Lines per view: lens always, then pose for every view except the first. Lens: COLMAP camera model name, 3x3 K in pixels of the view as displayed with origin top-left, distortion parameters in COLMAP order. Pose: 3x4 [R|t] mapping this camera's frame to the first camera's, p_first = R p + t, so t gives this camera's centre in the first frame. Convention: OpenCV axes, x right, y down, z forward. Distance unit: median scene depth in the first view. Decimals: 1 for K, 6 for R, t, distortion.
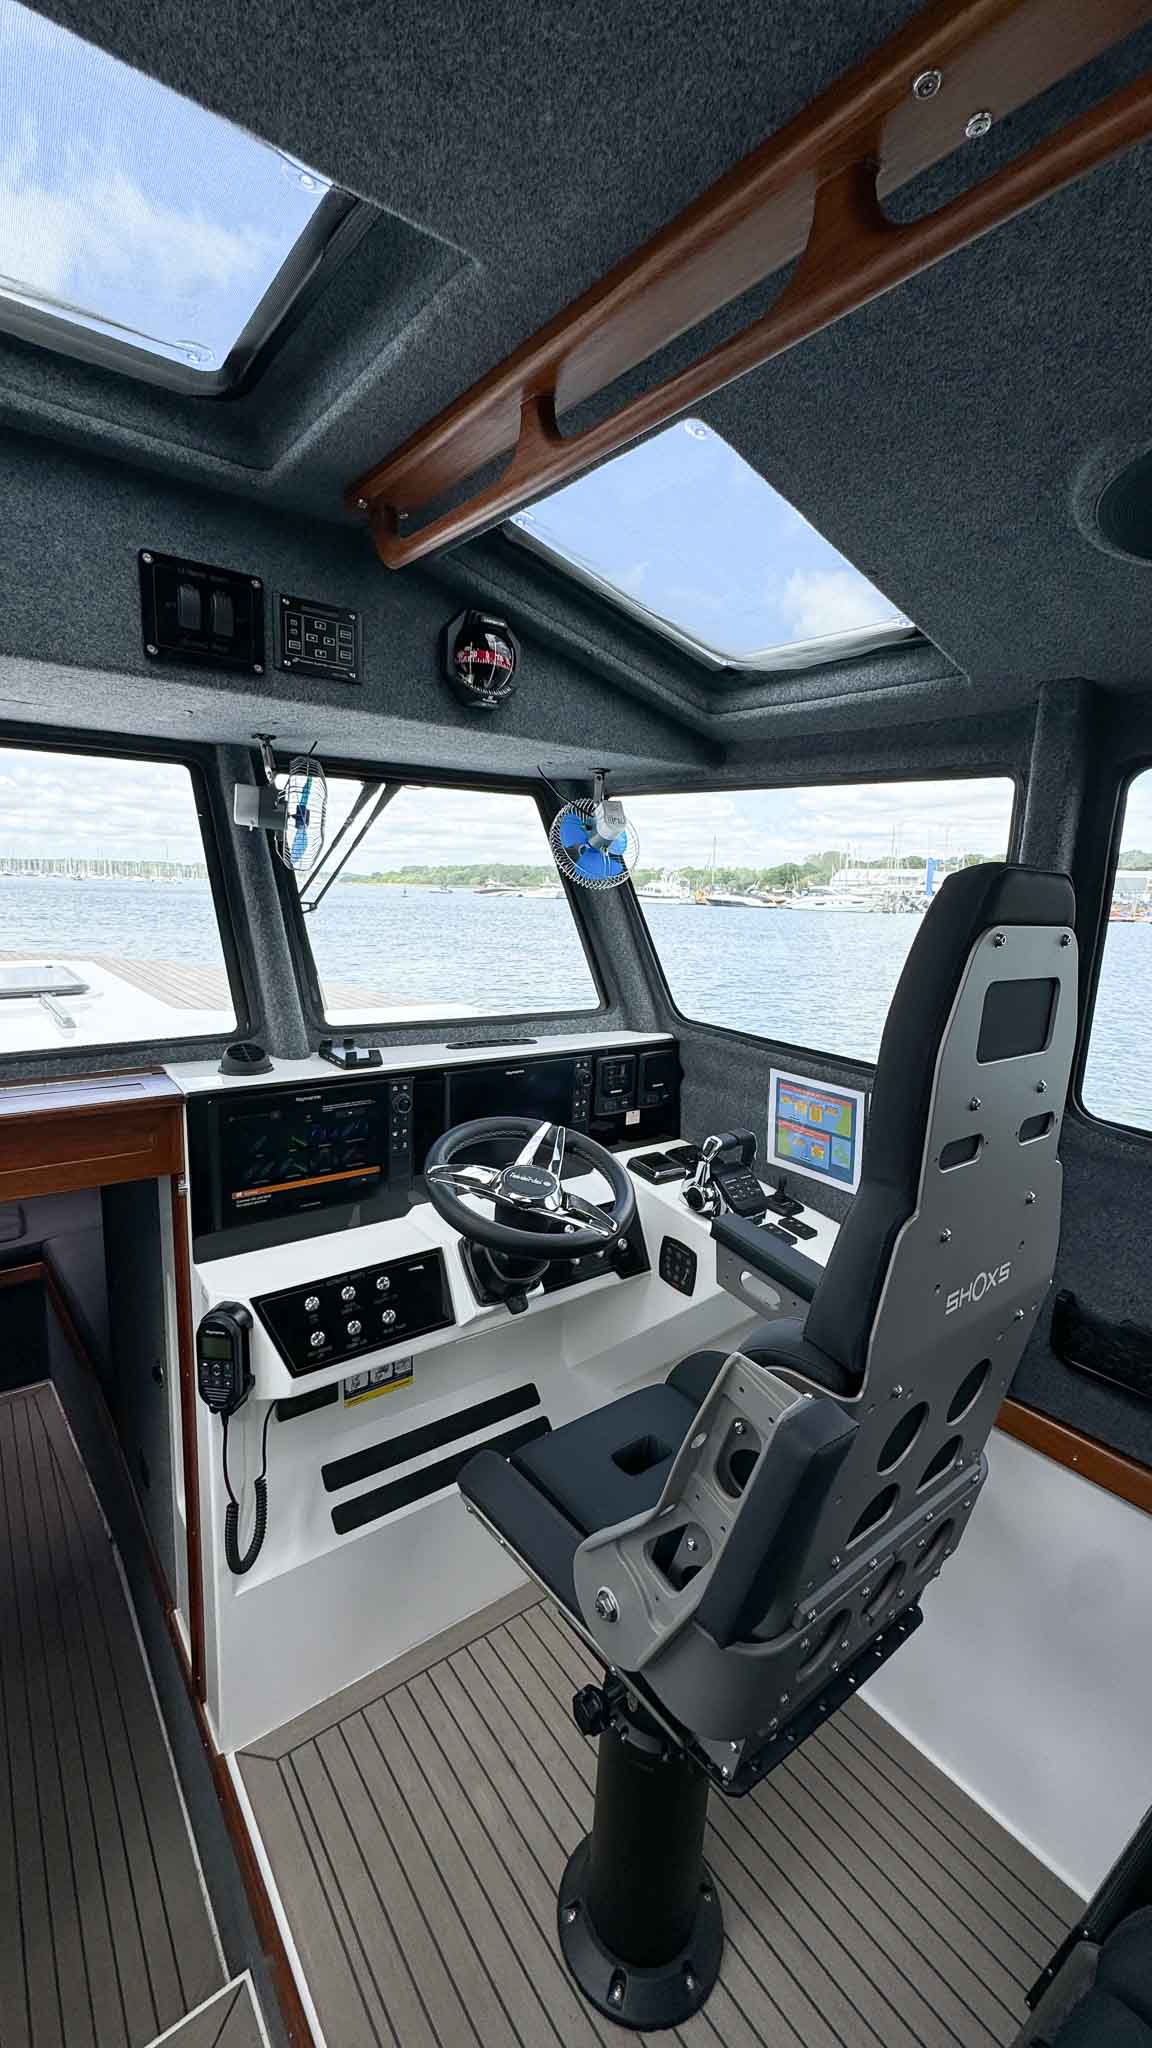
lens RADIAL K [[815.9, 0, 582.5], [0, 815.9, 1023.7], [0, 0, 1]] dist [0.000629, -0.000062]
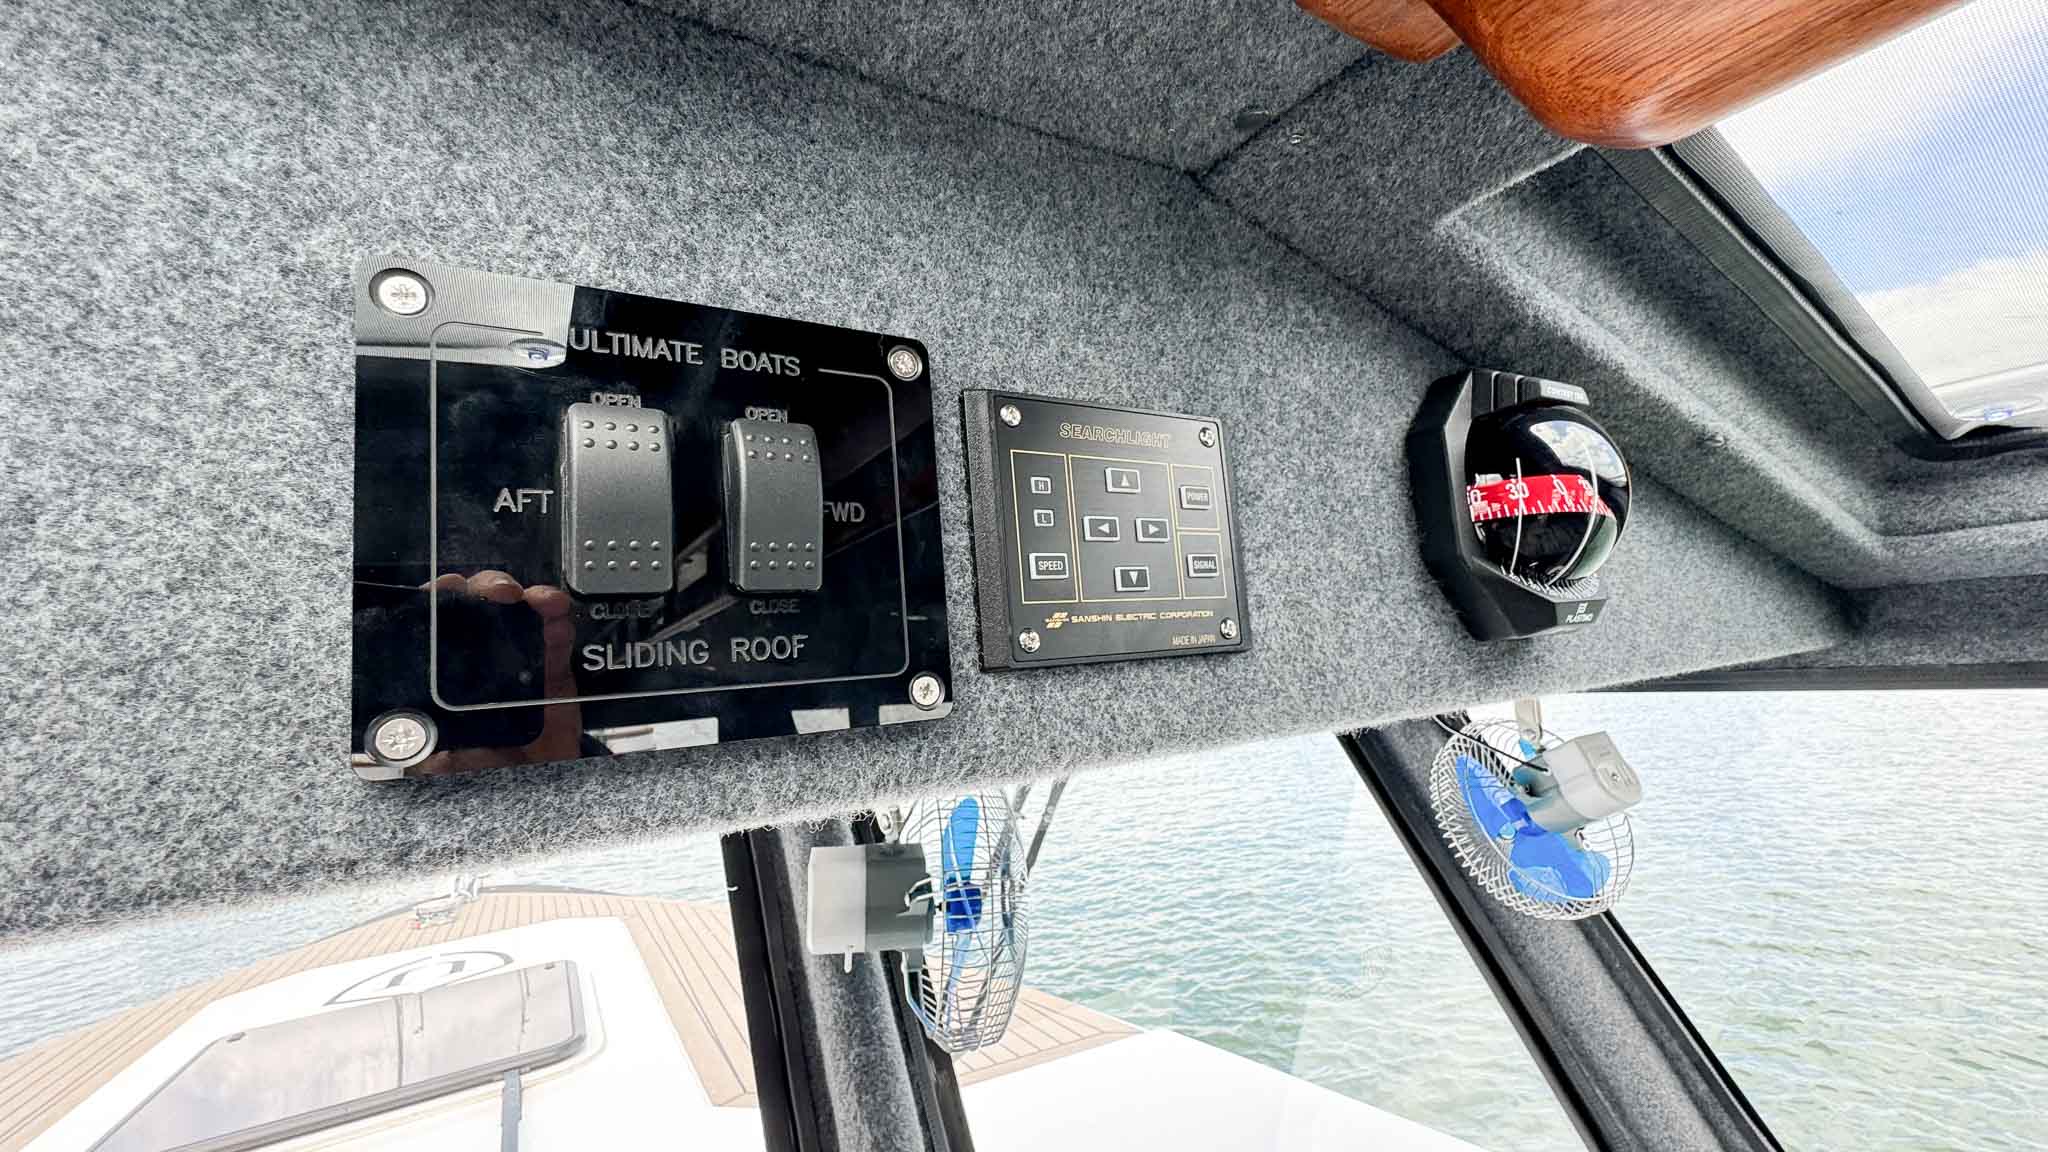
lens RADIAL K [[815.9, 0, 1022.3], [0, 815.9, 577.1], [0, 0, 1]] dist [0.000629, -0.000062]
pose [[0.984514, -0.137622, -0.108596, -0.315006], [0.099225, 0.948130, -0.302000, -0.363508], [0.144525, 0.286548, 0.947102, 0.717823]]
